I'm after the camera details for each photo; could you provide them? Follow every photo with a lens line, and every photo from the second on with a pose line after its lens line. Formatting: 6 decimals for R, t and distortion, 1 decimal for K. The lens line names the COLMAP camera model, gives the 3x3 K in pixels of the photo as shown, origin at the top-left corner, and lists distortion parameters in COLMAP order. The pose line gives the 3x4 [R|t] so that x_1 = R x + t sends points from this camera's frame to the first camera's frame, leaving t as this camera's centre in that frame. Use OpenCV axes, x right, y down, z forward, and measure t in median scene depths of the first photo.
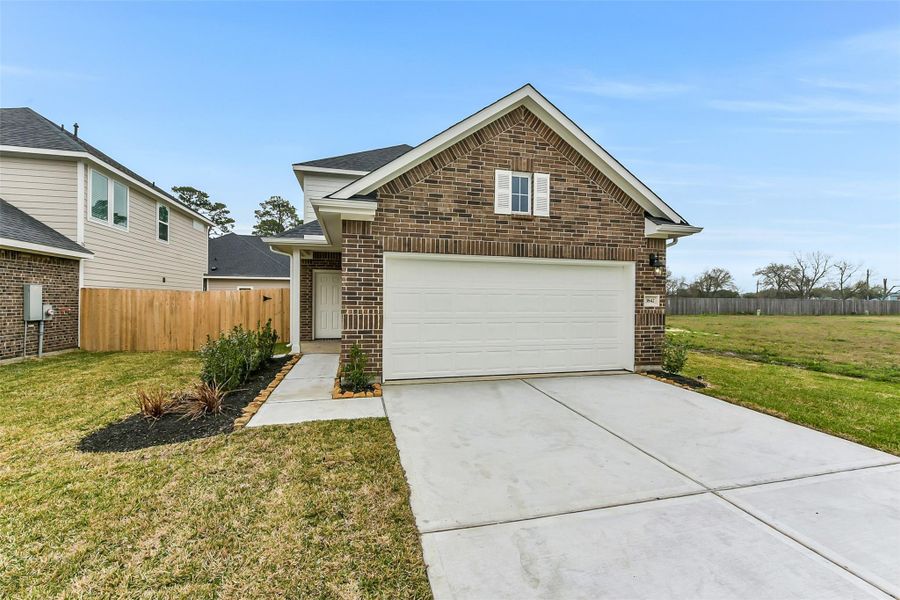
lens RADIAL K [[374.1, 0, 469.9], [0, 374.1, 300.4], [0, 0, 1]] dist [0.000446, -0.000047]
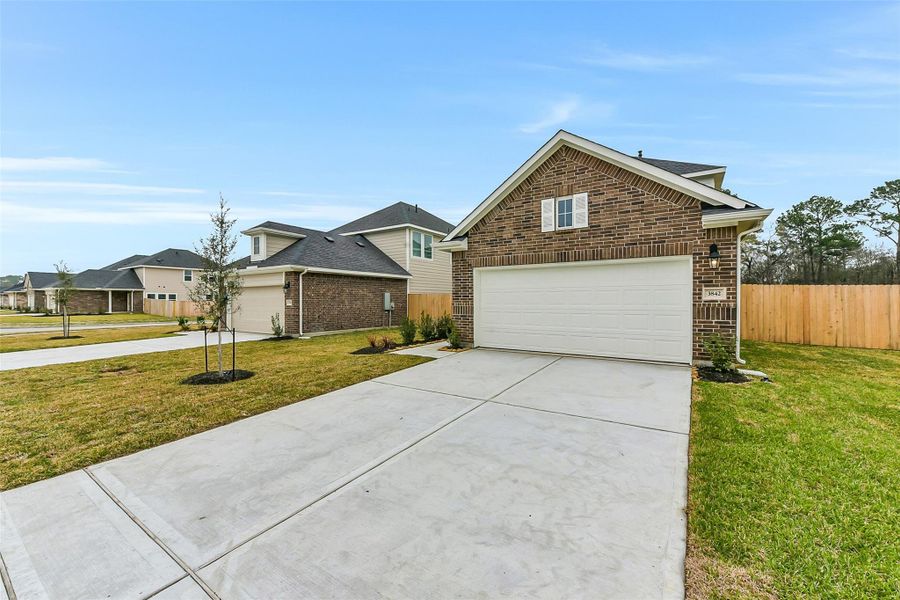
lens RADIAL K [[374.1, 0, 469.9], [0, 374.1, 300.4], [0, 0, 1]] dist [0.000446, -0.000047]
pose [[0.682477, -0.009775, -0.730842, 0.852005], [0.008550, 0.999949, -0.005391, 0.019897], [0.730857, -0.002569, 0.682525, -0.119262]]
